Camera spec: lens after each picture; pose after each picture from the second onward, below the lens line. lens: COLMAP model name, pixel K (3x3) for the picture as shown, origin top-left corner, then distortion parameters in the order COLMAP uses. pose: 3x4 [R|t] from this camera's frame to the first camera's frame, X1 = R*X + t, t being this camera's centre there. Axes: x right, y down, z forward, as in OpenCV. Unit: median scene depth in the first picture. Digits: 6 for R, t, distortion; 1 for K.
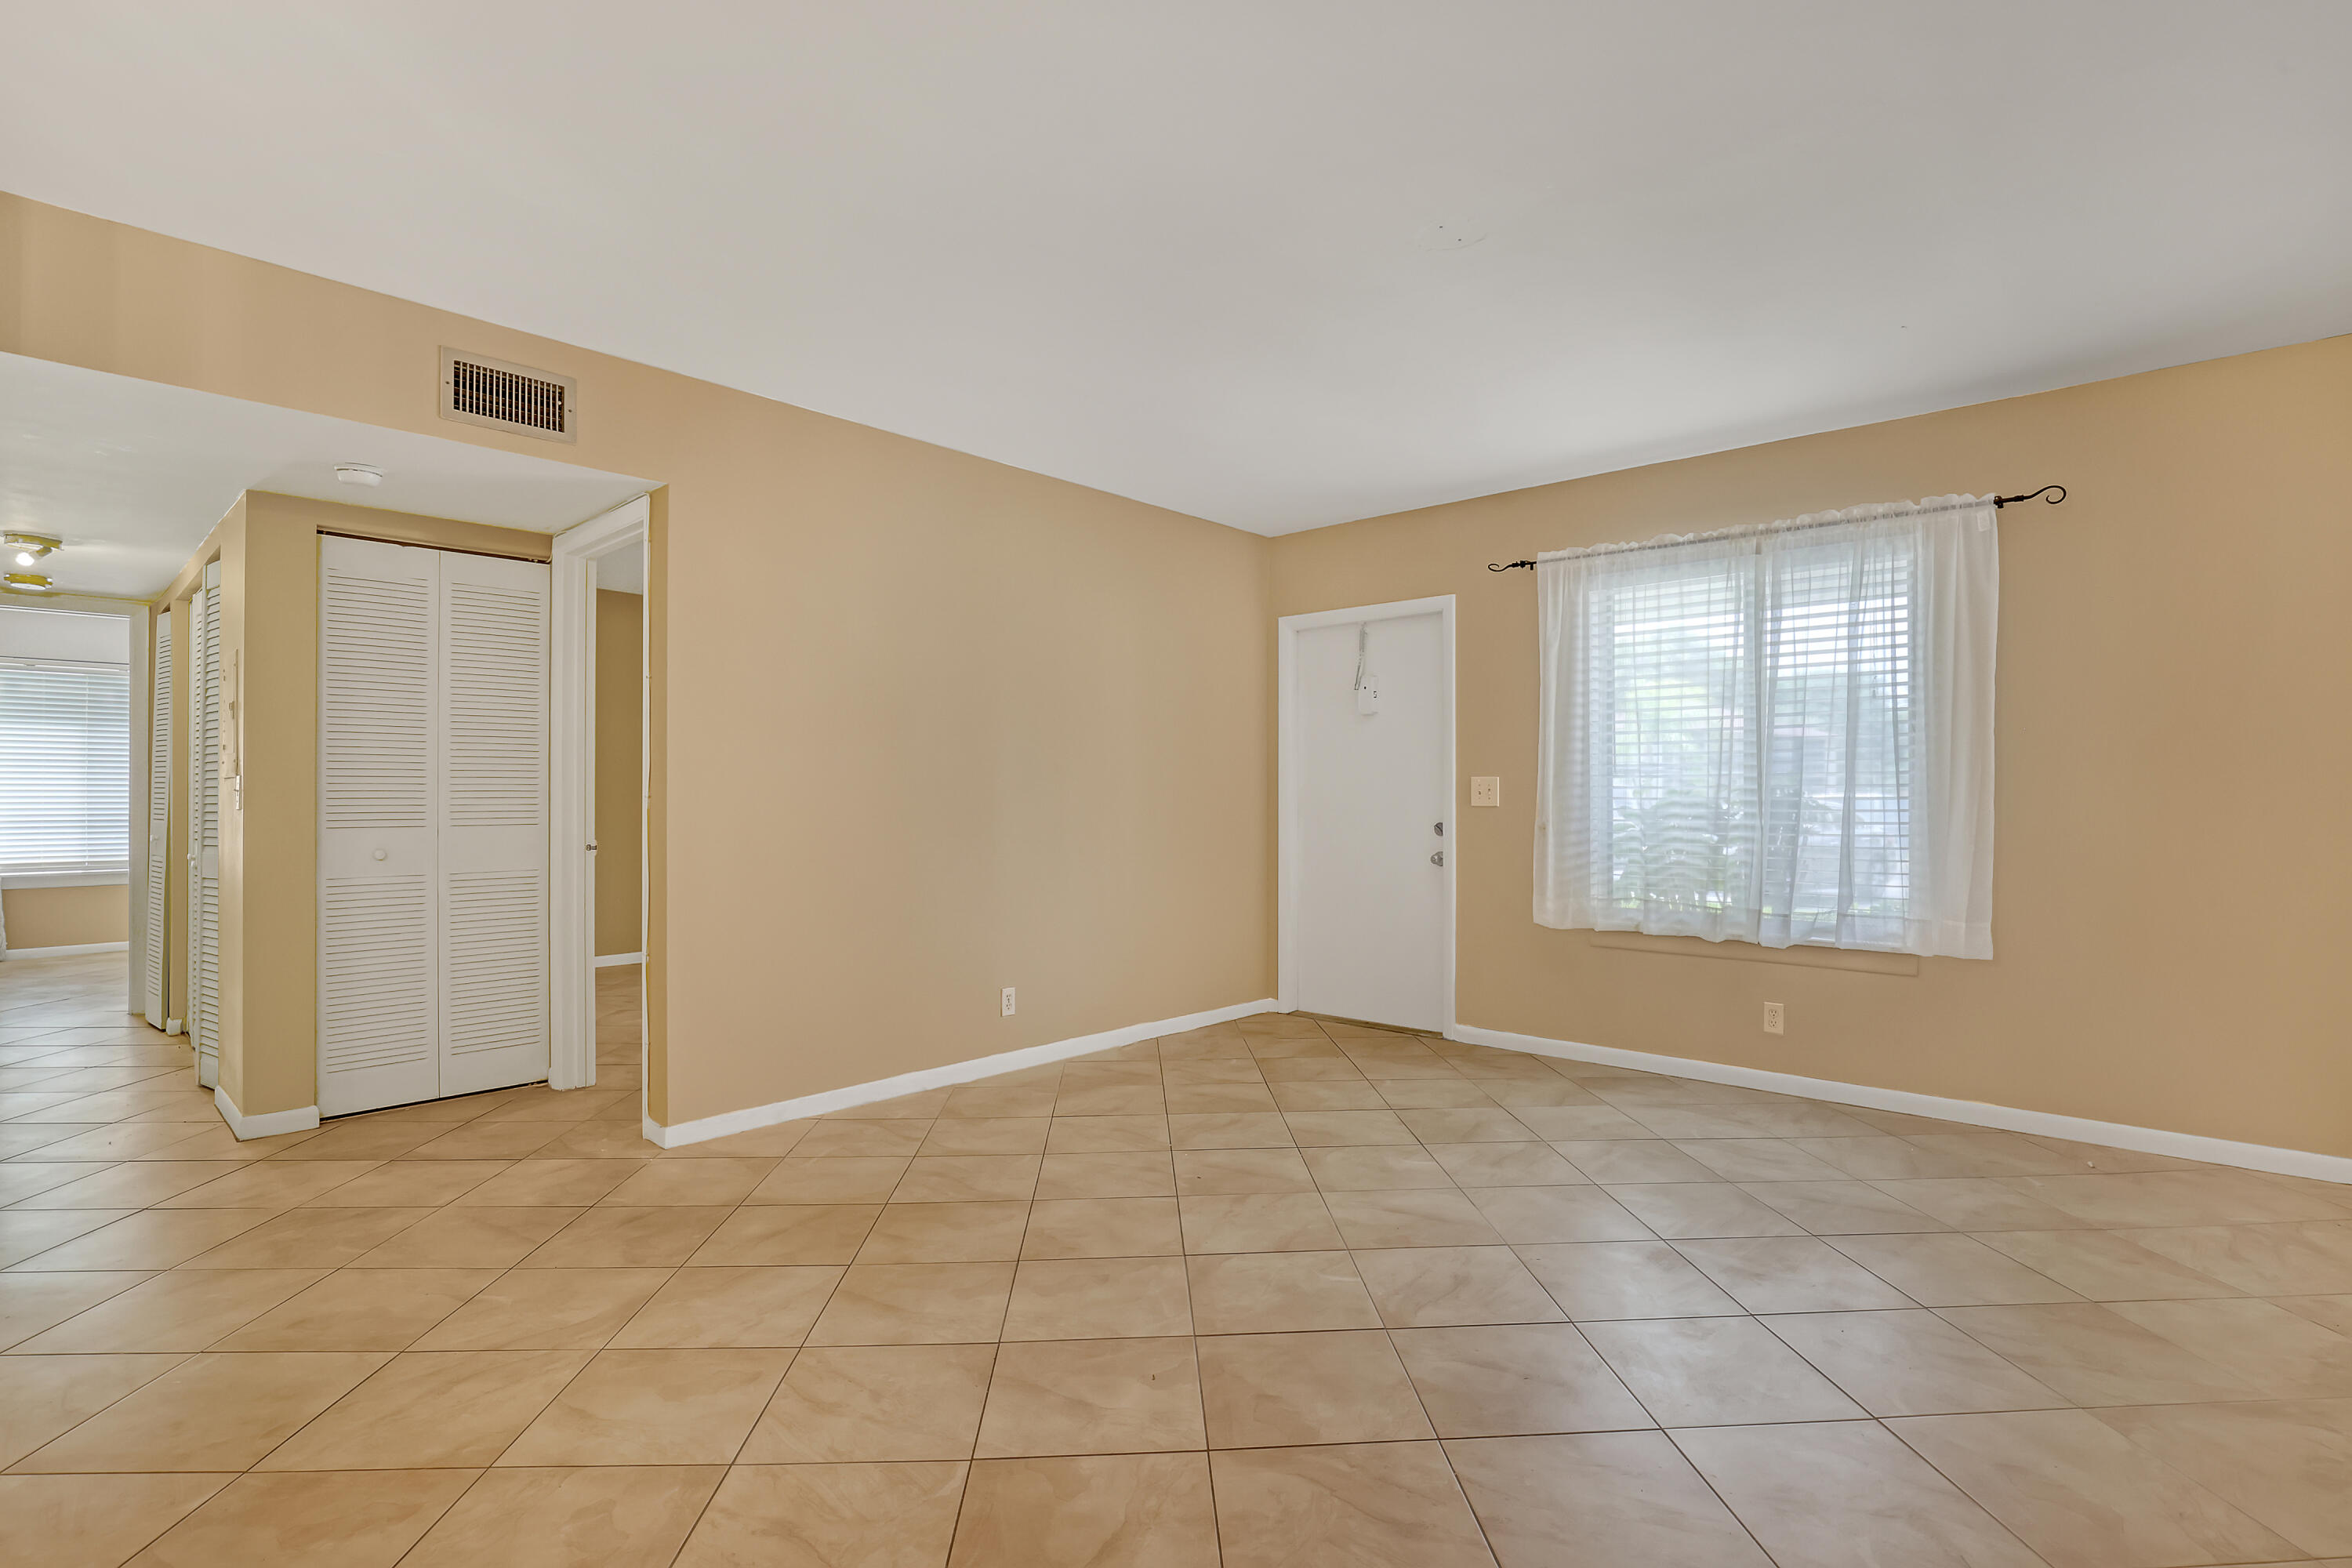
lens RADIAL K [[1117.5, 0, 1224.4], [0, 1117.5, 784.6], [0, 0, 1]] dist [-0.032057, -0.000565]
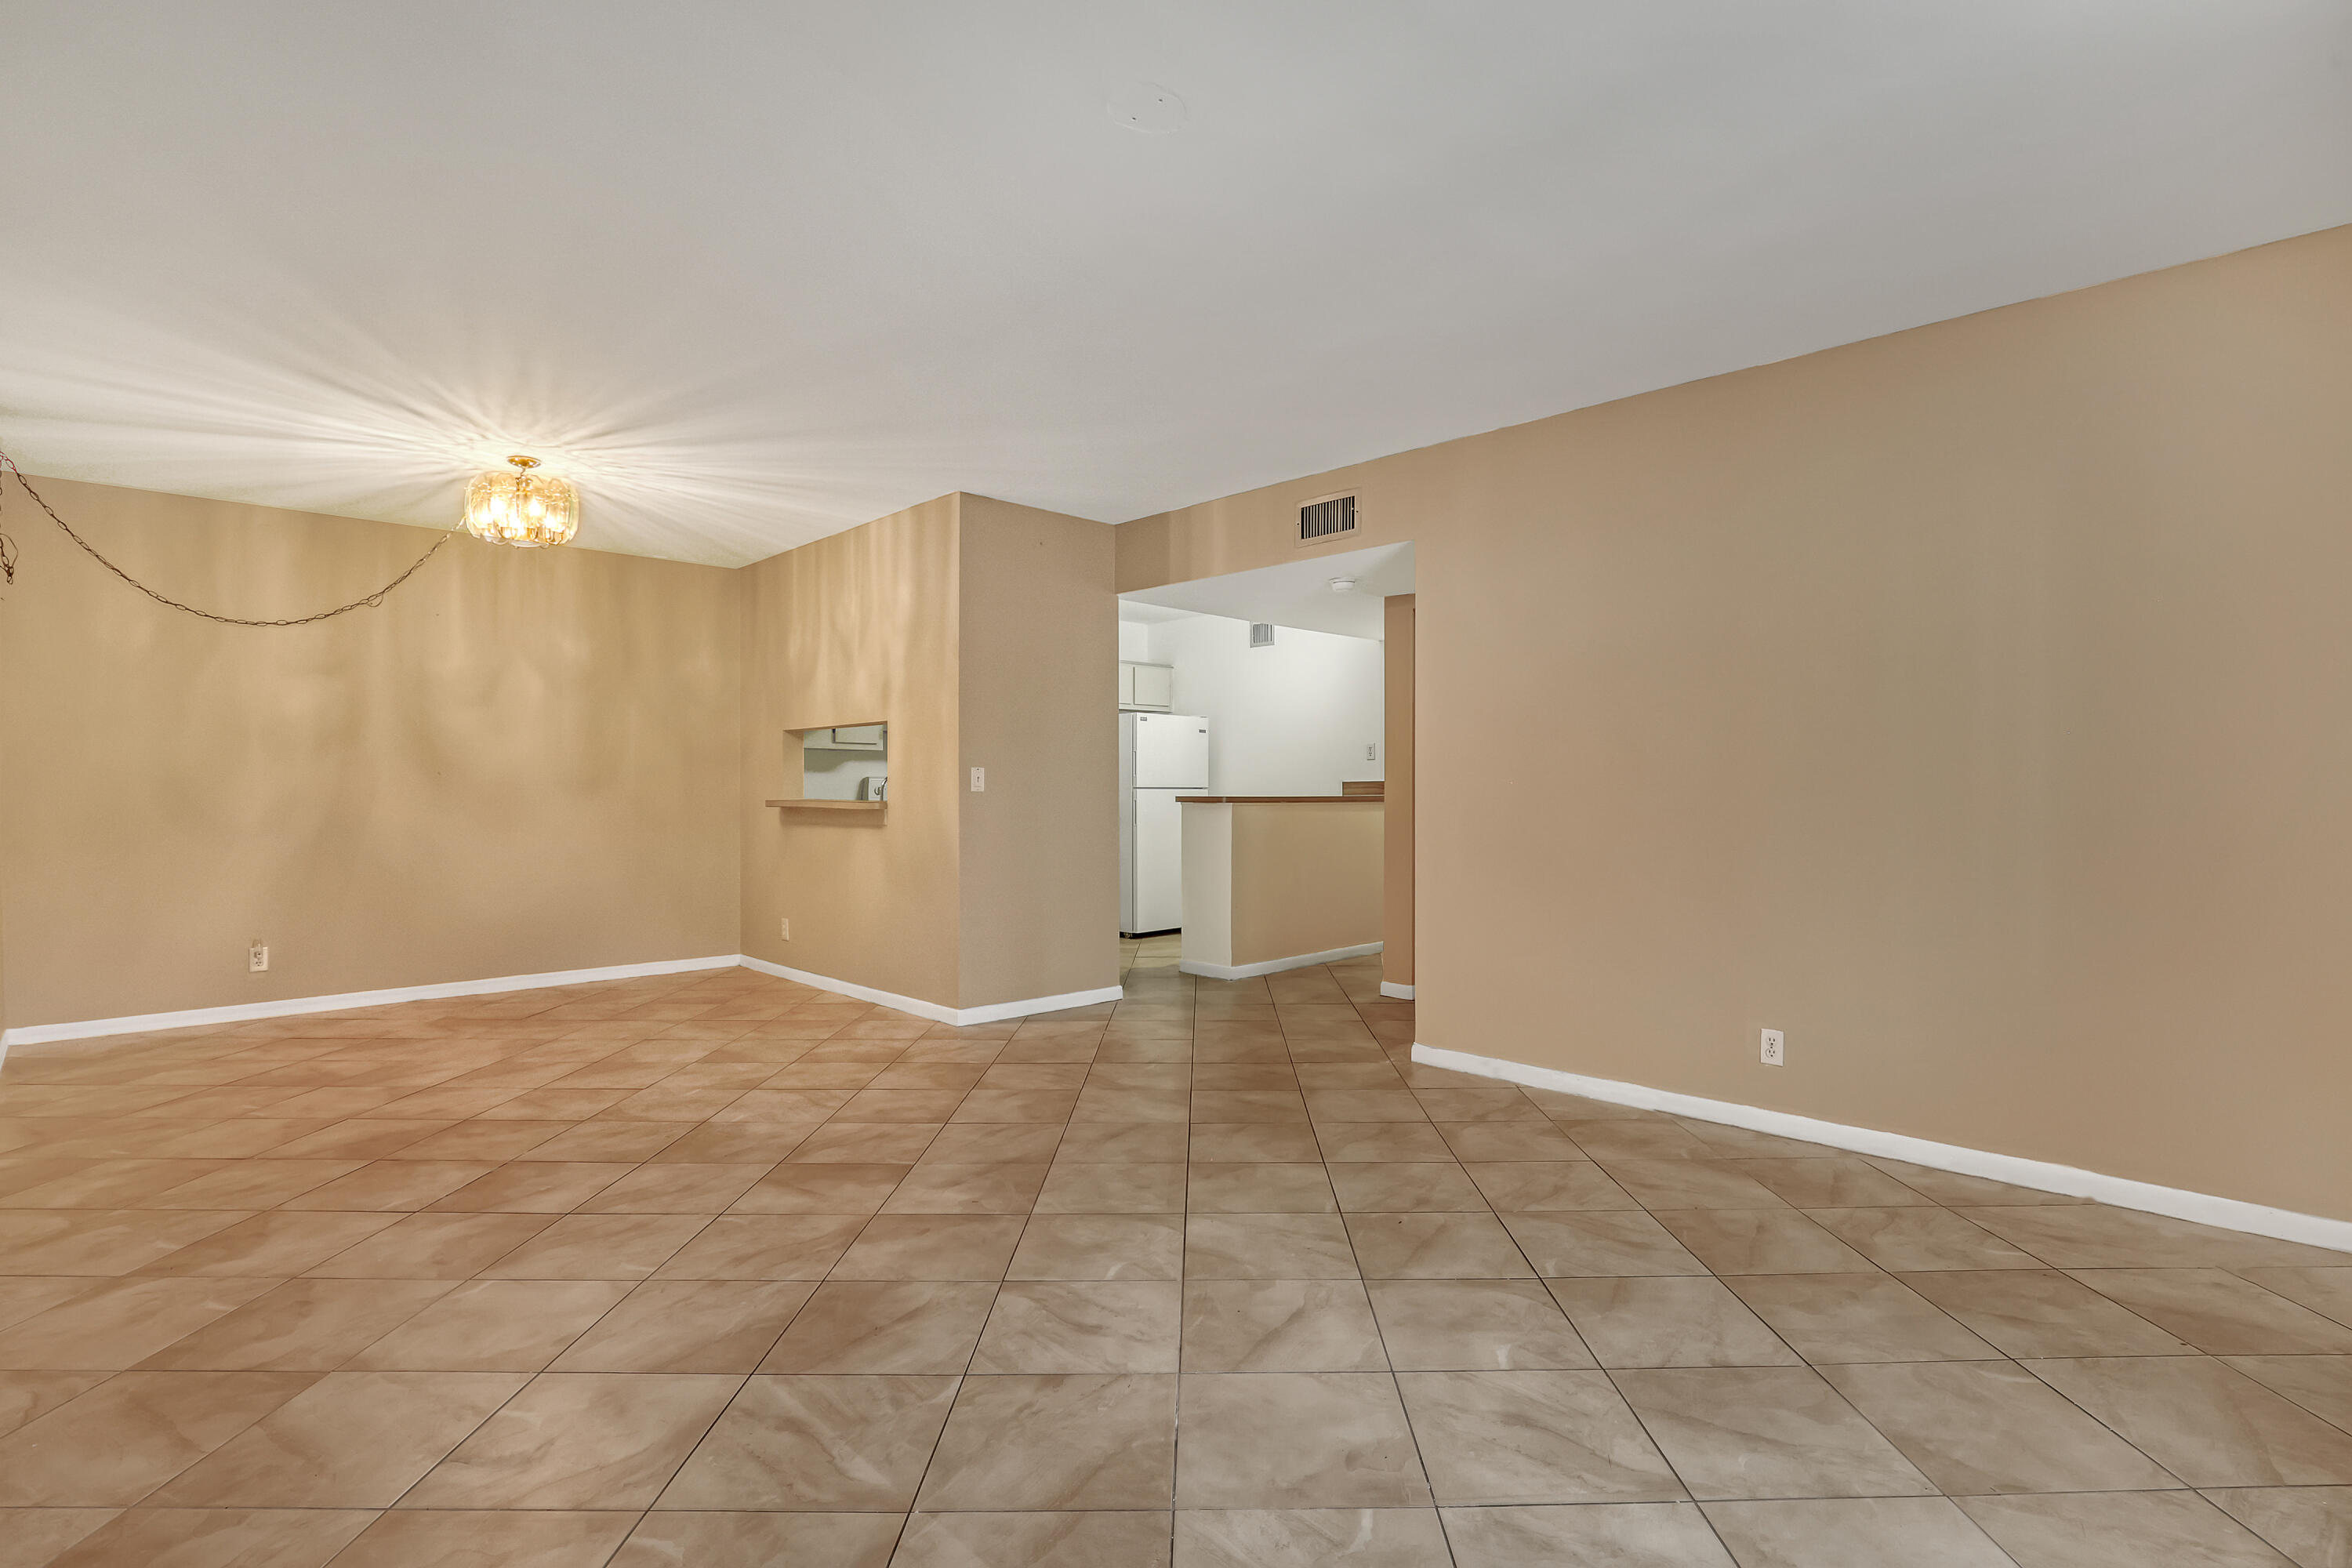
lens RADIAL K [[1117.5, 0, 1169.2], [0, 1117.5, 784.8], [0, 0, 1]] dist [-0.032057, -0.000565]
pose [[-0.089950, -0.002002, -0.995944, 0.887099], [0.008382, 0.999961, -0.002767, 0.013200], [0.995911, -0.008597, -0.089930, 0.934206]]
